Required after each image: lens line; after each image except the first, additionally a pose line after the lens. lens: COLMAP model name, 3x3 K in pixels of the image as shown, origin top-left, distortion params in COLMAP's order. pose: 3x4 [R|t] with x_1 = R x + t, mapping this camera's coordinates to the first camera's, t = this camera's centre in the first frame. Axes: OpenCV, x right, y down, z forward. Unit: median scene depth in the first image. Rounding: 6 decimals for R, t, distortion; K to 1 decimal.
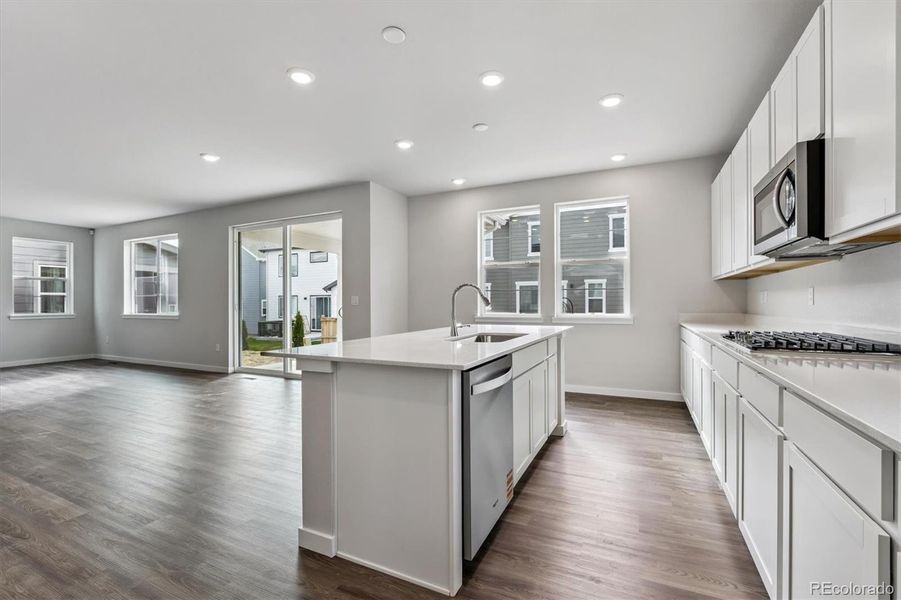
lens RADIAL K [[394.8, 0, 450.8], [0, 394.8, 302.3], [0, 0, 1]] dist [-0.003990, 0.000196]
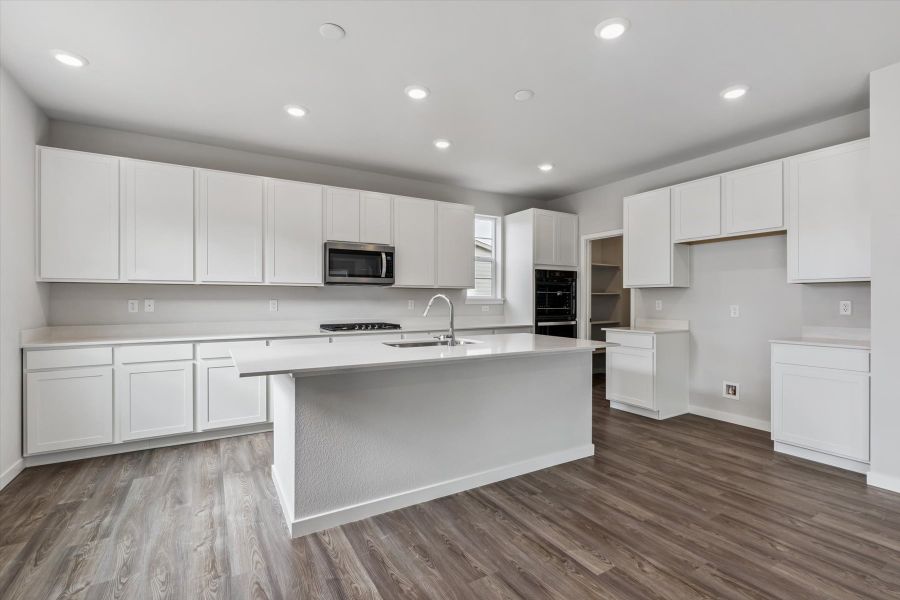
lens RADIAL K [[417.0, 0, 450.0], [0, 417.0, 300.0], [0, 0, 1]] dist [-0.003413, 0.000362]
pose [[-0.834964, 0.005109, 0.550281, -0.221392], [0.003686, 0.999986, -0.003693, -0.009548], [-0.550292, -0.001055, -0.834972, 0.731520]]
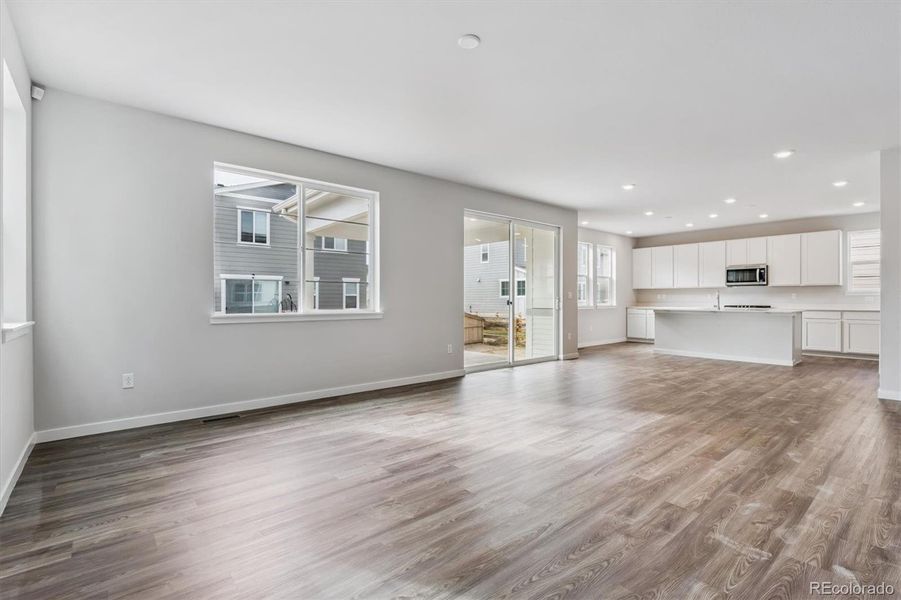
lens RADIAL K [[417.5, 0, 450.5], [0, 417.5, 300.0], [0, 0, 1]] dist [-0.003413, 0.000362]
pose [[0.407579, 0.004051, 0.913161, -1.288544], [-0.002148, 0.999992, -0.003477, 0.014393], [-0.913168, -0.000544, 0.407584, 0.585877]]
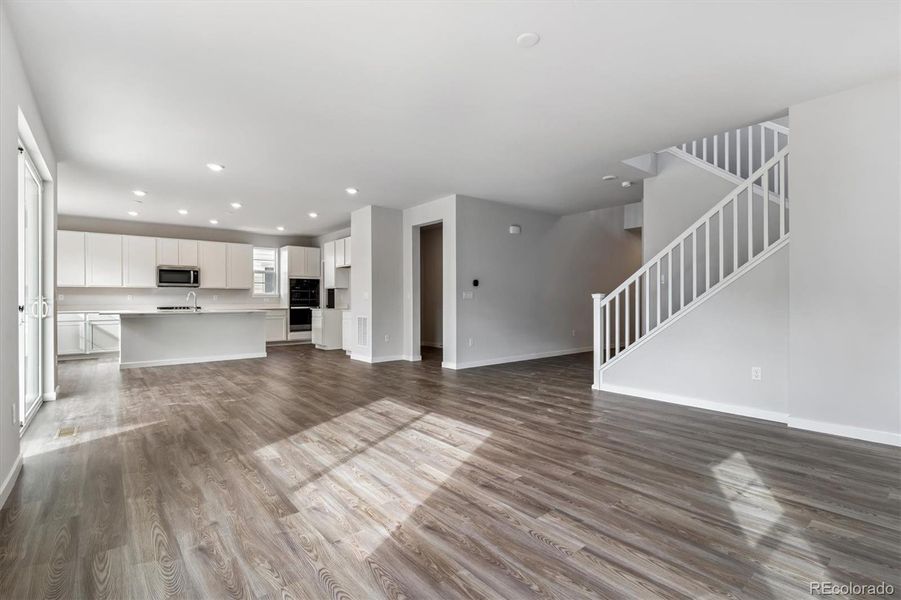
lens RADIAL K [[423.2, 0, 451.7], [0, 423.2, 302.2], [0, 0, 1]] dist [-0.002985, -0.000058]
pose [[-0.907791, 0.005815, 0.419383, -1.038576], [0.007543, 0.999969, 0.002463, 0.013530], [-0.419356, 0.005399, -0.907806, 1.089424]]
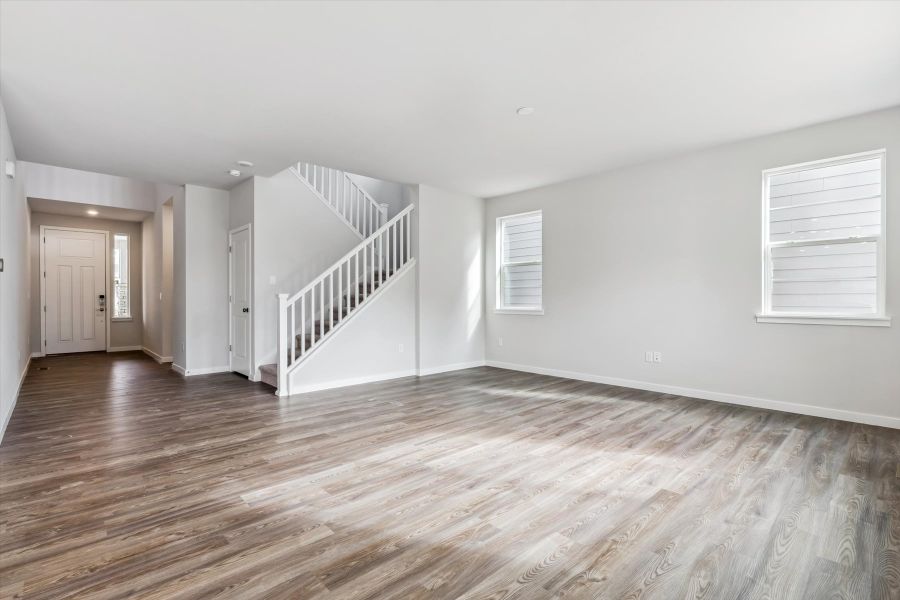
lens RADIAL K [[422.7, 0, 451.2], [0, 422.7, 302.2], [0, 0, 1]] dist [-0.002985, -0.000058]
pose [[-0.348615, 0.012064, -0.937188, -0.430074], [0.001516, 0.999923, 0.012307, 0.009120], [0.937265, 0.002870, -0.348606, 0.817346]]
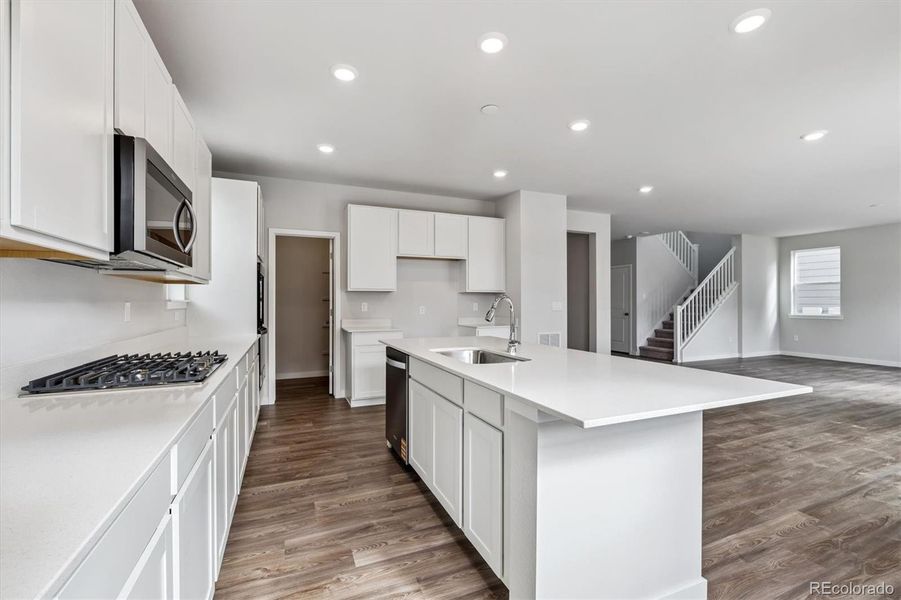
lens RADIAL K [[394.8, 0, 450.8], [0, 394.8, 302.3], [0, 0, 1]] dist [-0.003990, 0.000196]
pose [[-0.653301, 0.006317, -0.757072, 0.312898], [0.001836, 0.999975, 0.006760, -0.015198], [0.757096, 0.003026, -0.653297, 0.580054]]
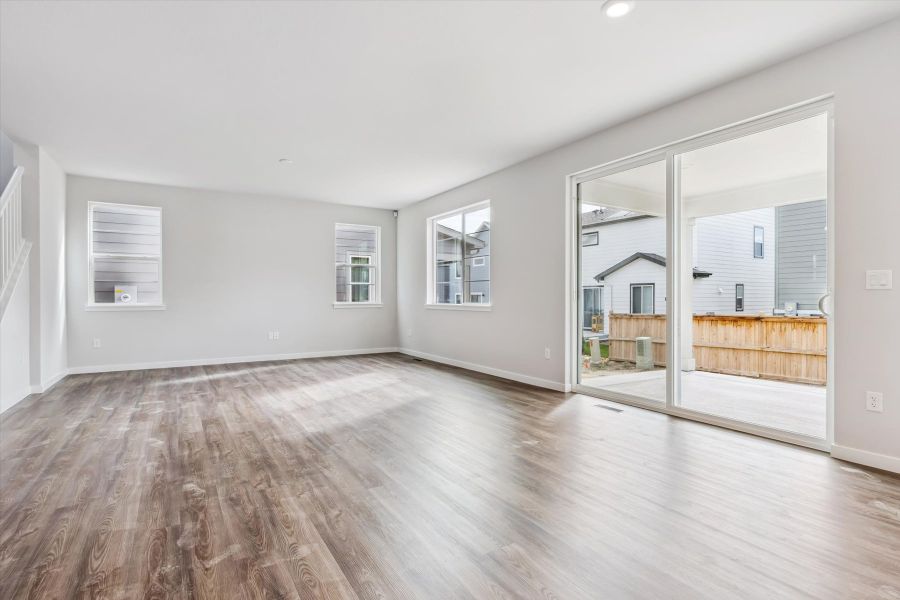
lens RADIAL K [[447.3, 0, 450.0], [0, 447.3, 300.0], [0, 0, 1]] dist [0.000320, 0.000147]
pose [[0.843627, 0.009231, -0.536851, -0.287863], [-0.004679, 0.999941, 0.009841, 0.012873], [0.536910, -0.005790, 0.843620, 0.222748]]
